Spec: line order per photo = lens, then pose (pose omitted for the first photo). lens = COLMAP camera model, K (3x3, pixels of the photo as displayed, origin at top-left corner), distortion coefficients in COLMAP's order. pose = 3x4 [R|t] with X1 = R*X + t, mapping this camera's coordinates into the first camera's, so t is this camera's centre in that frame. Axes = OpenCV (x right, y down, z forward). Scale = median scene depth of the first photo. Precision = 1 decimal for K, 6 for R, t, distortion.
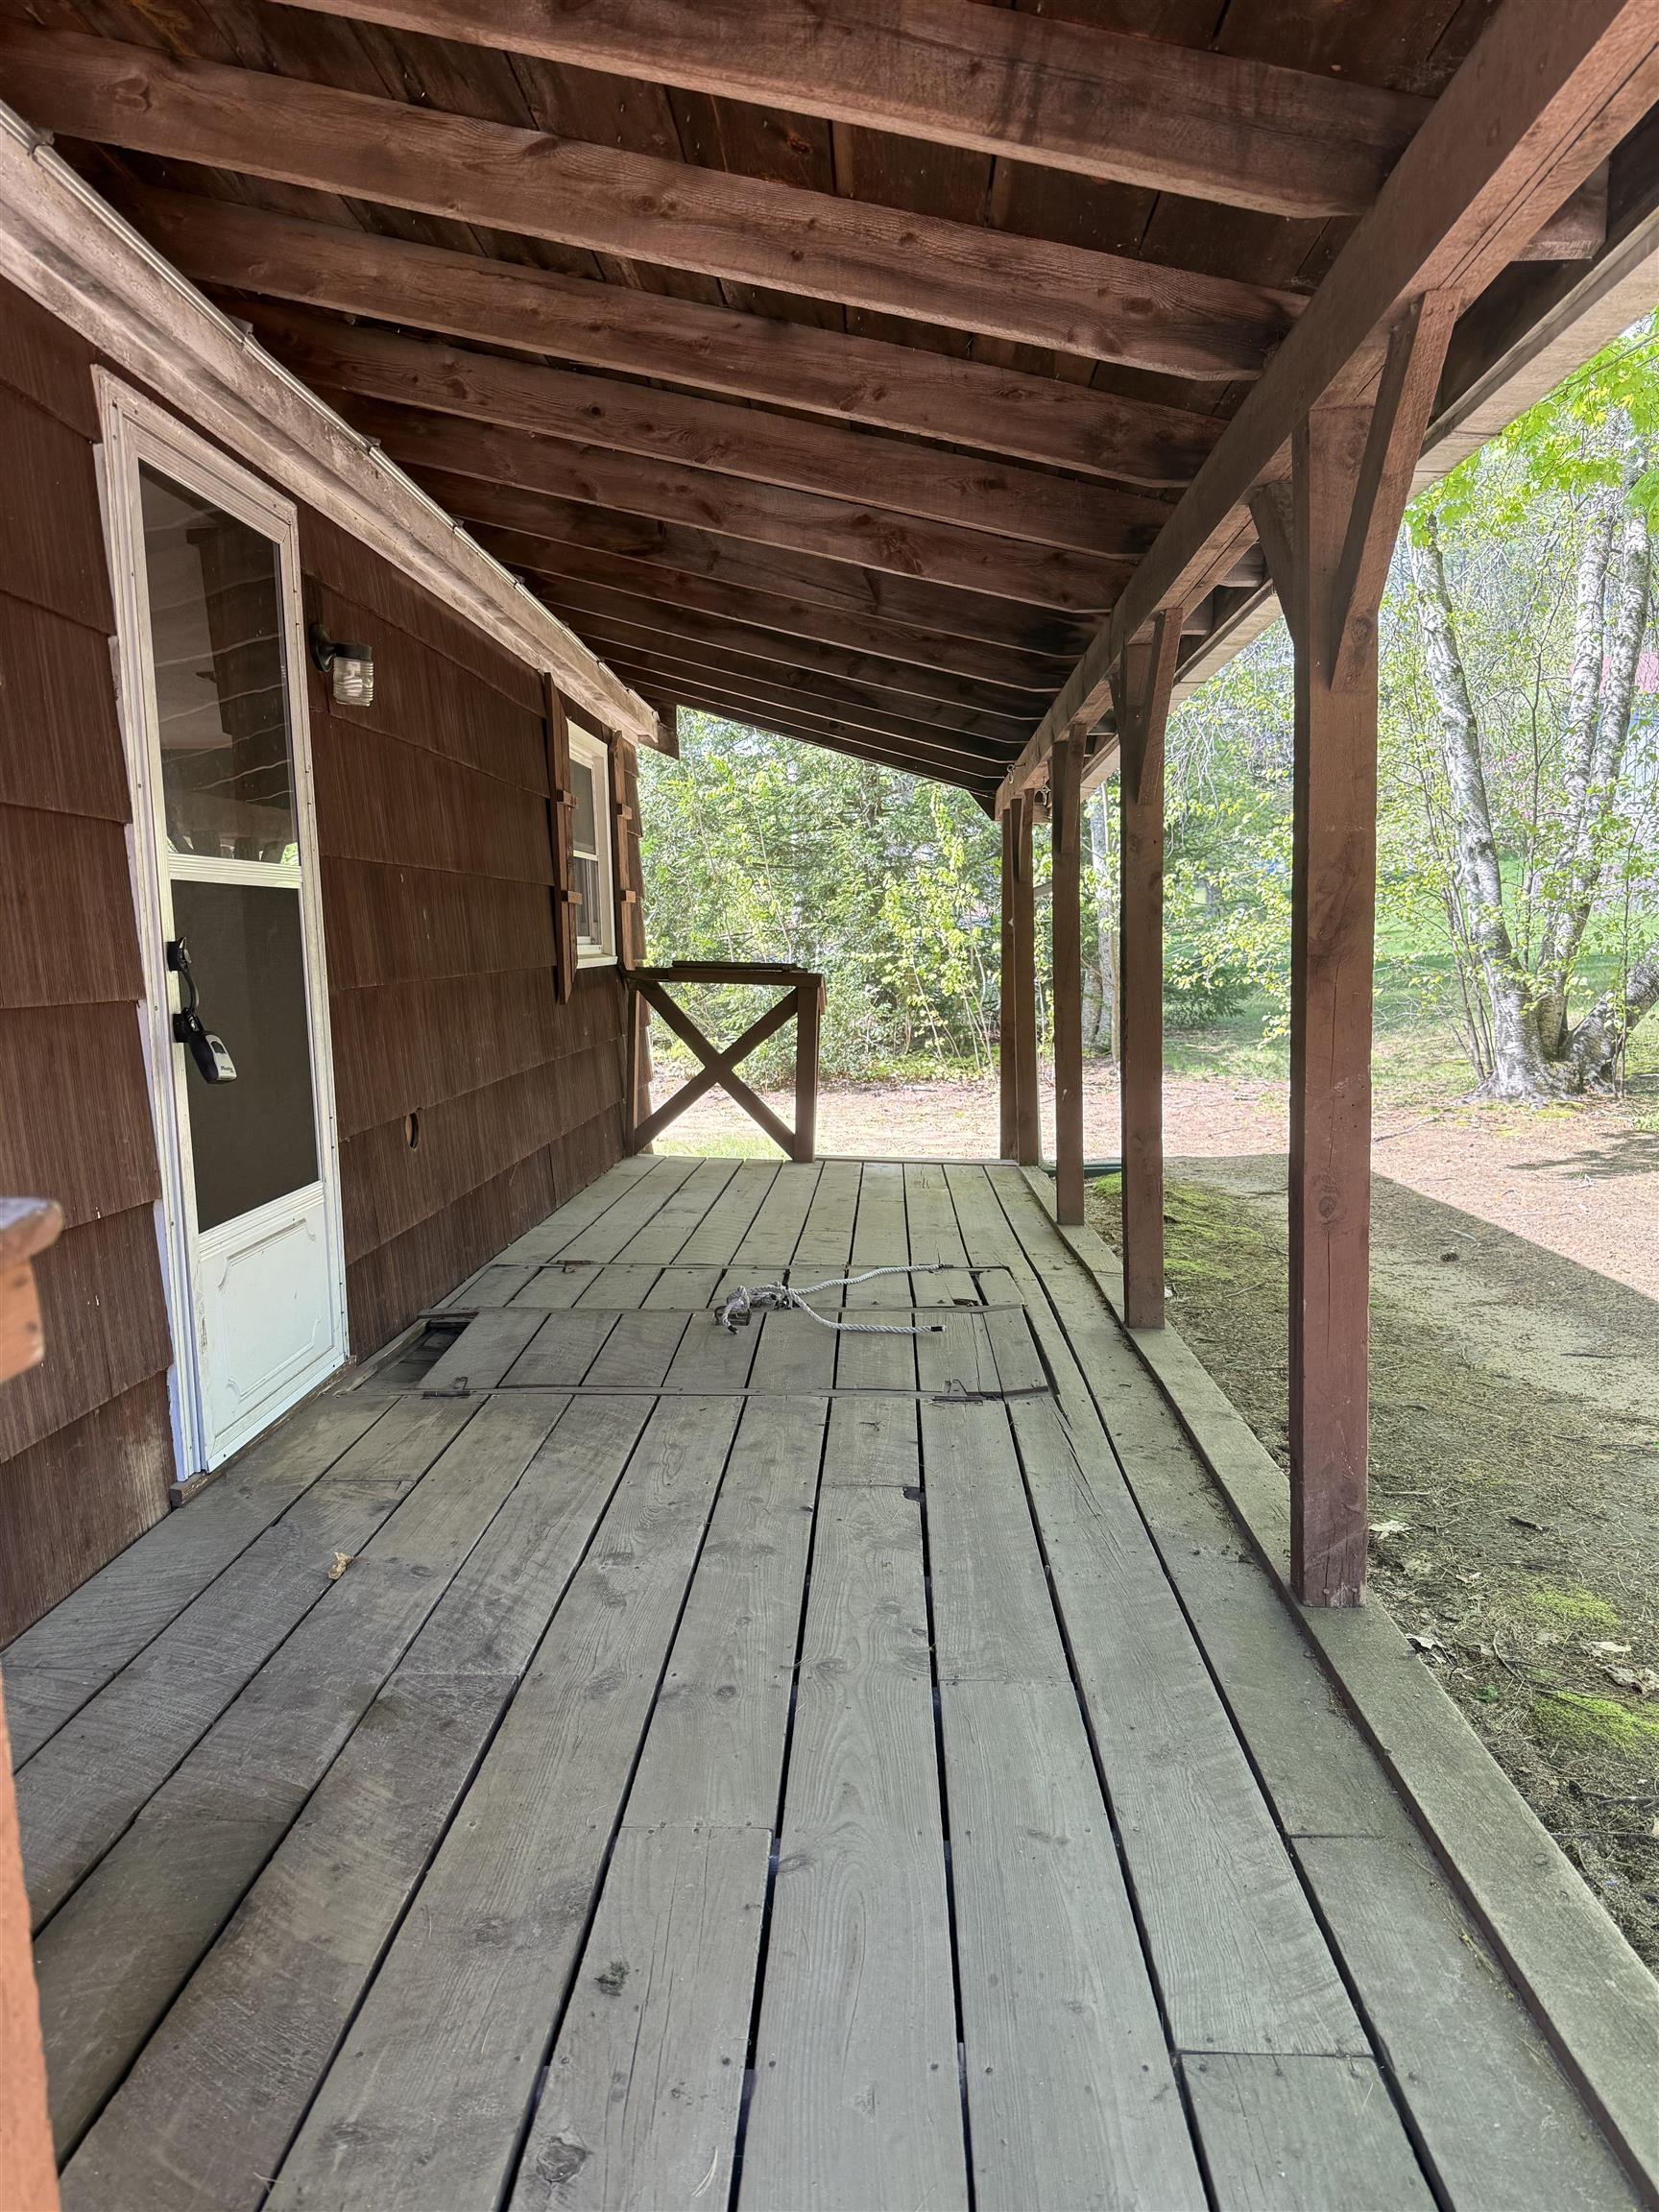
lens RADIAL K [[1545.9, 0, 828.7], [0, 1545.9, 1114.3], [0, 0, 1]] dist [0.081246, -0.067997]
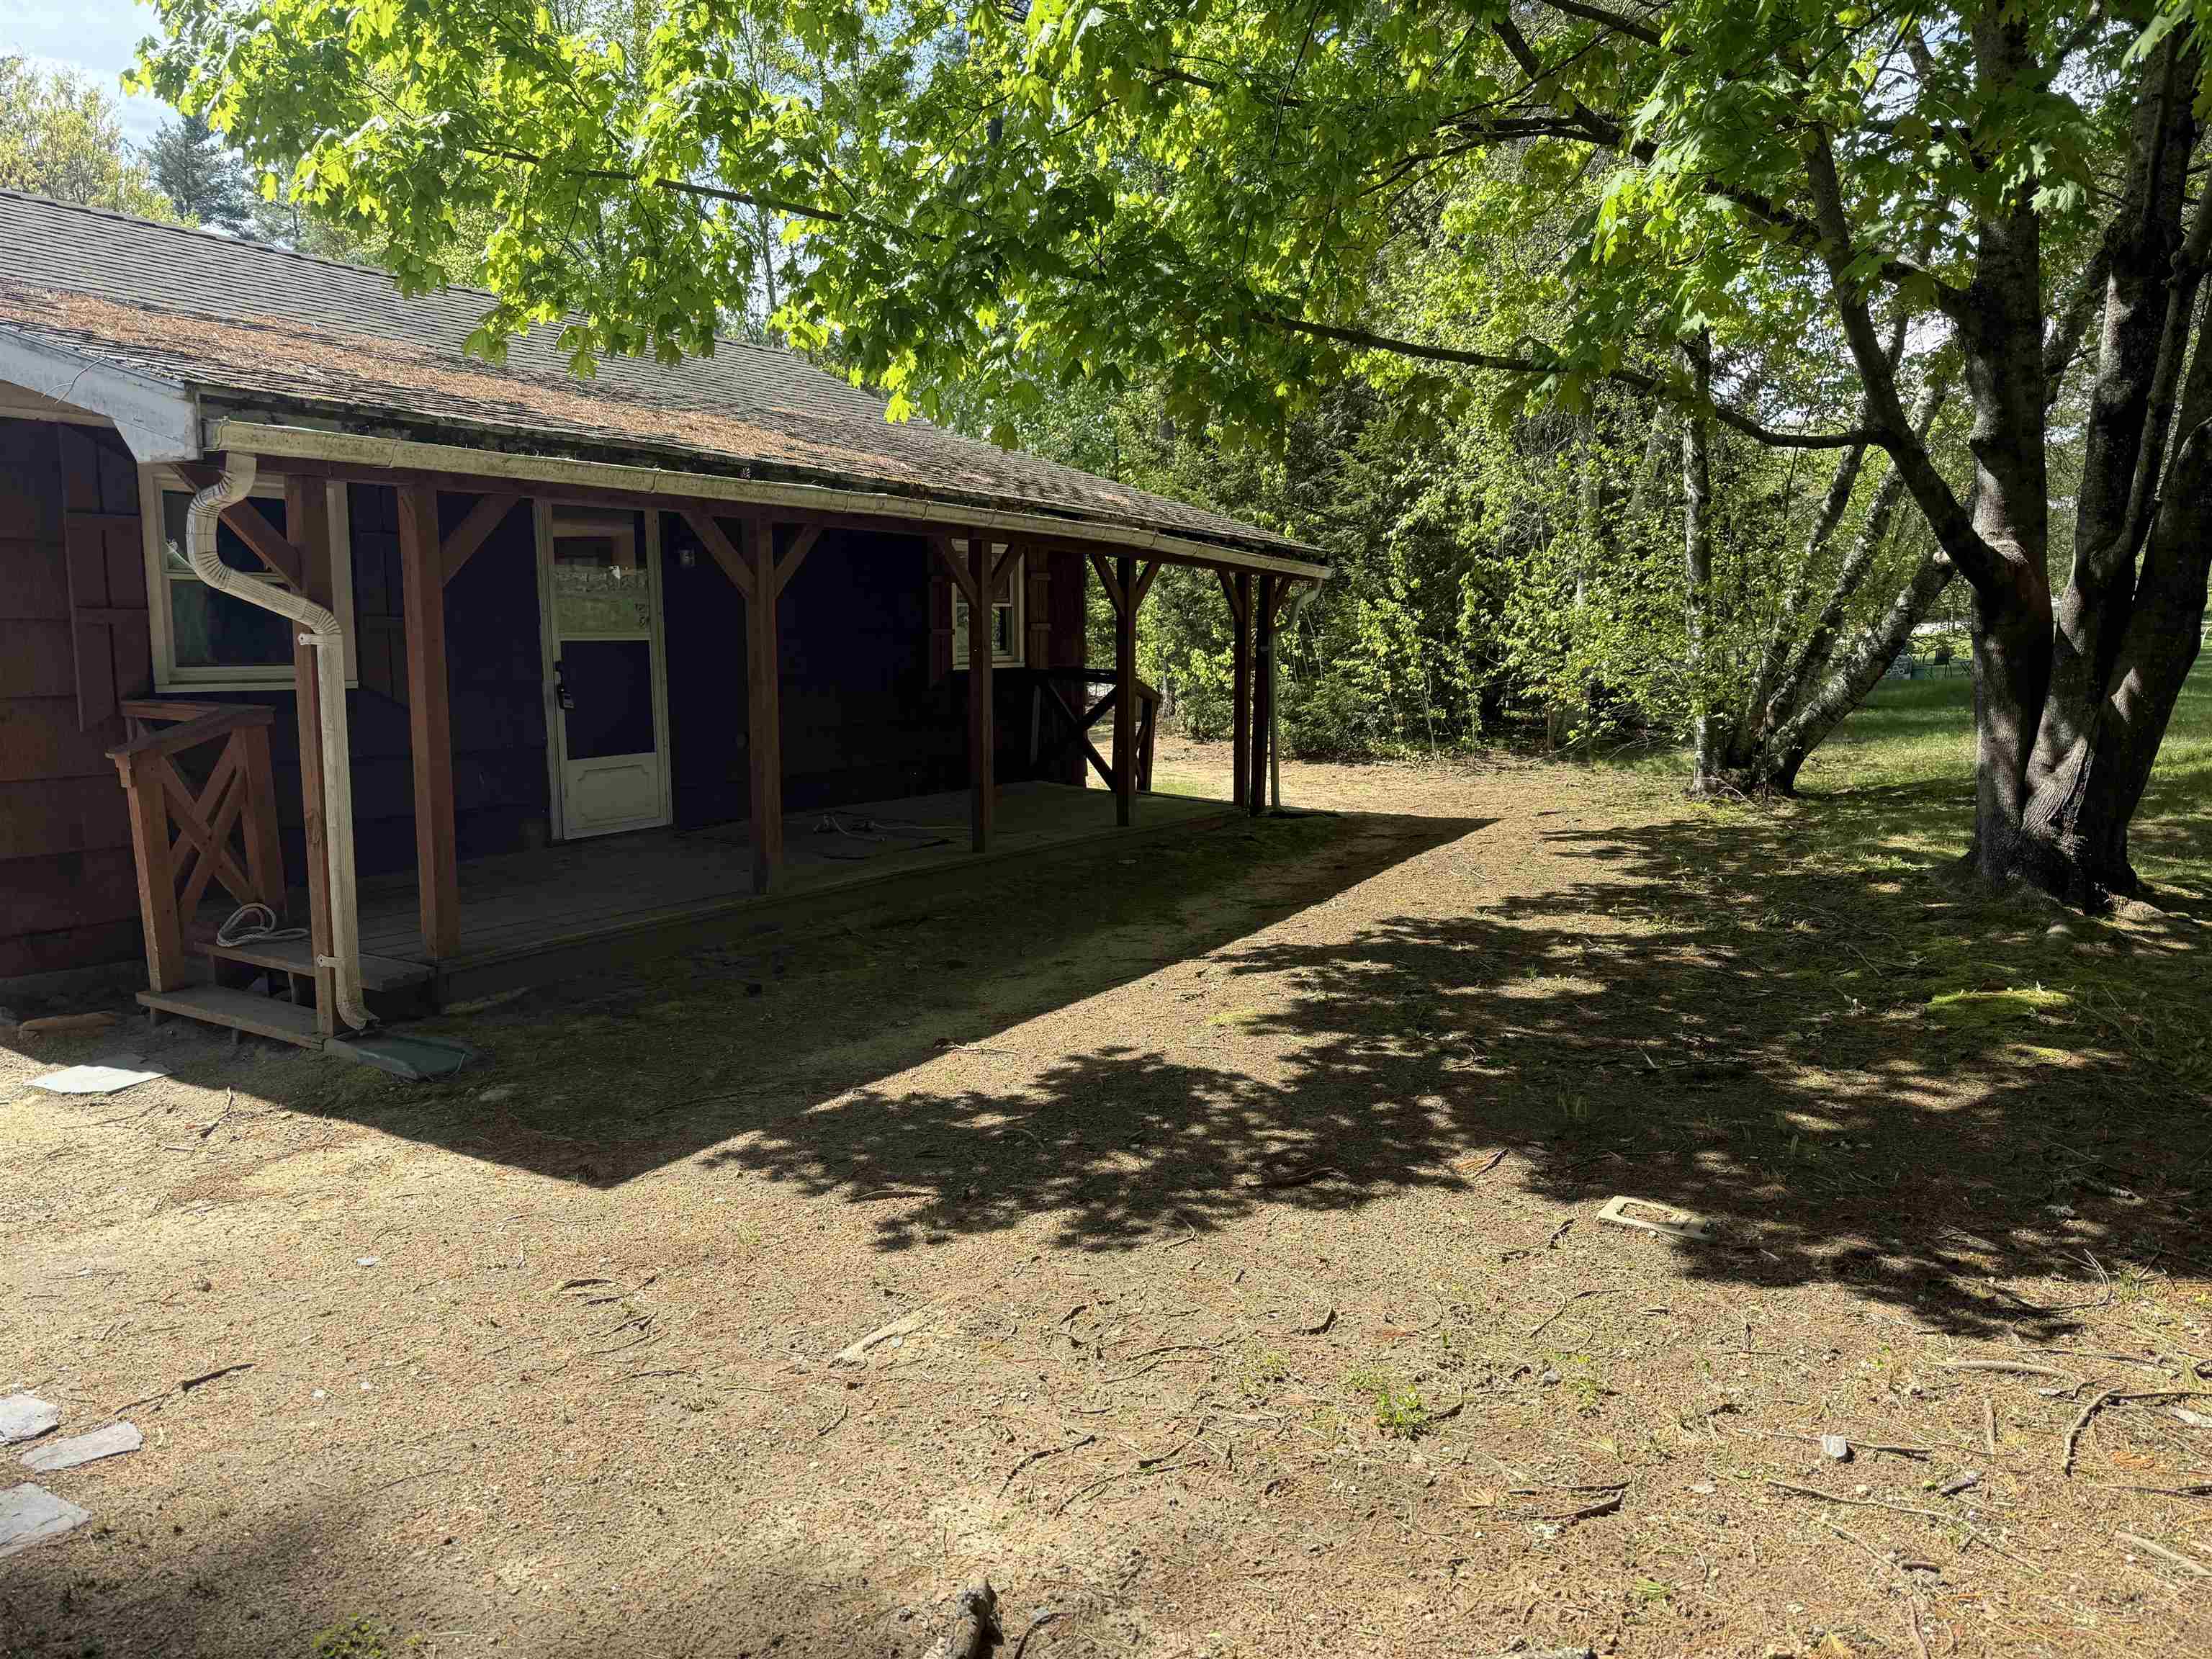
lens RADIAL K [[1545.9, 0, 1106.6], [0, 1545.9, 830.7], [0, 0, 1]] dist [0.081246, -0.067997]
pose [[0.864006, 0.086996, -0.495909, 1.636935], [-0.076215, 0.996207, 0.041974, 0.006719], [0.497680, 0.001530, 0.867359, -0.882830]]
